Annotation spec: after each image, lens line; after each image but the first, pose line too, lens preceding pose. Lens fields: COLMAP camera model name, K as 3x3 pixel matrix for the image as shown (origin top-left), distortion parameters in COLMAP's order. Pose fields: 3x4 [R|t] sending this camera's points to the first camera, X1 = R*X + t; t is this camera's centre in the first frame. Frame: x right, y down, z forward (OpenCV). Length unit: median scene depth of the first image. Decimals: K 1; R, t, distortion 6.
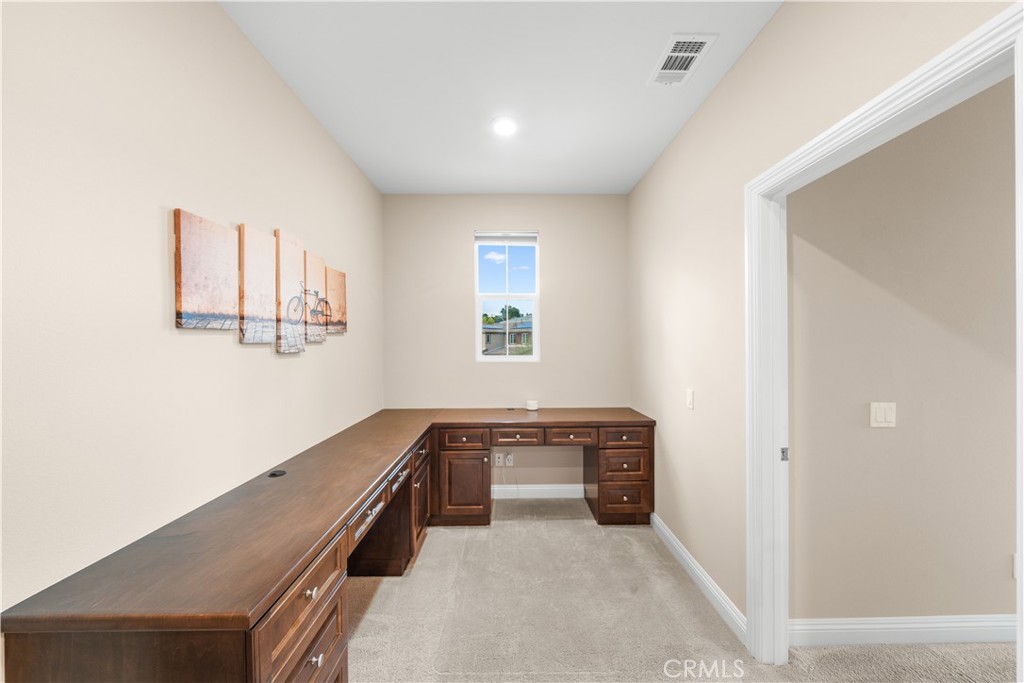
lens RADIAL K [[351.1, 0, 511.8], [0, 351.1, 343.1], [0, 0, 1]] dist [-0.002752, -0.000469]
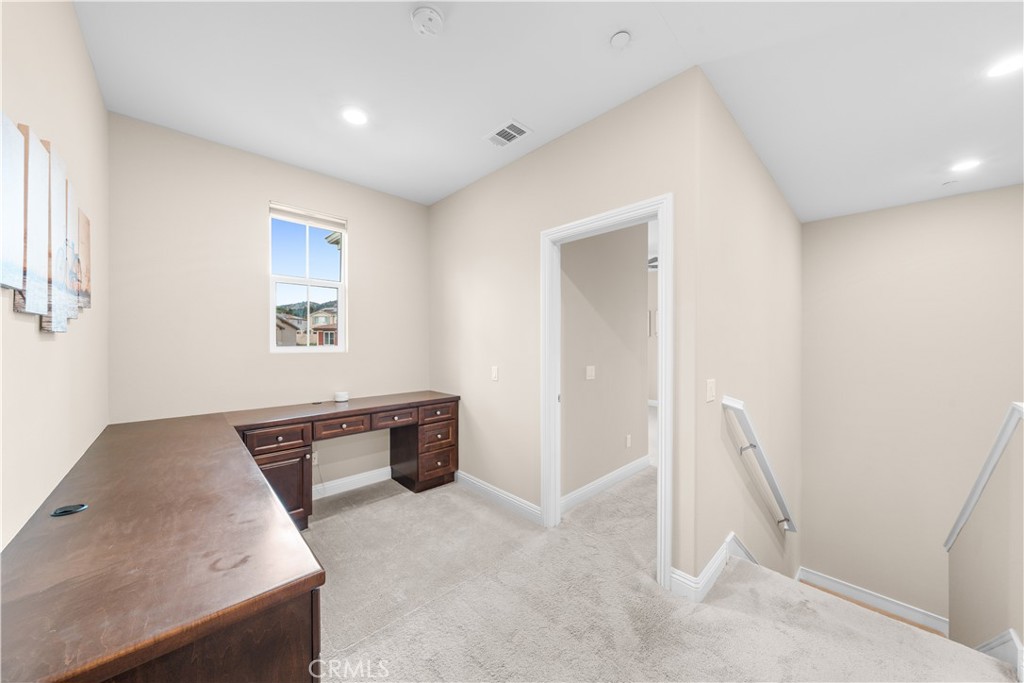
lens RADIAL K [[351.1, 0, 513.9], [0, 351.1, 341.2], [0, 0, 1]] dist [-0.002752, -0.000469]
pose [[0.728510, 0.004766, 0.685019, -0.308699], [-0.004165, 0.999988, -0.002528, 0.028533], [-0.685023, -0.001012, 0.728521, -0.042301]]
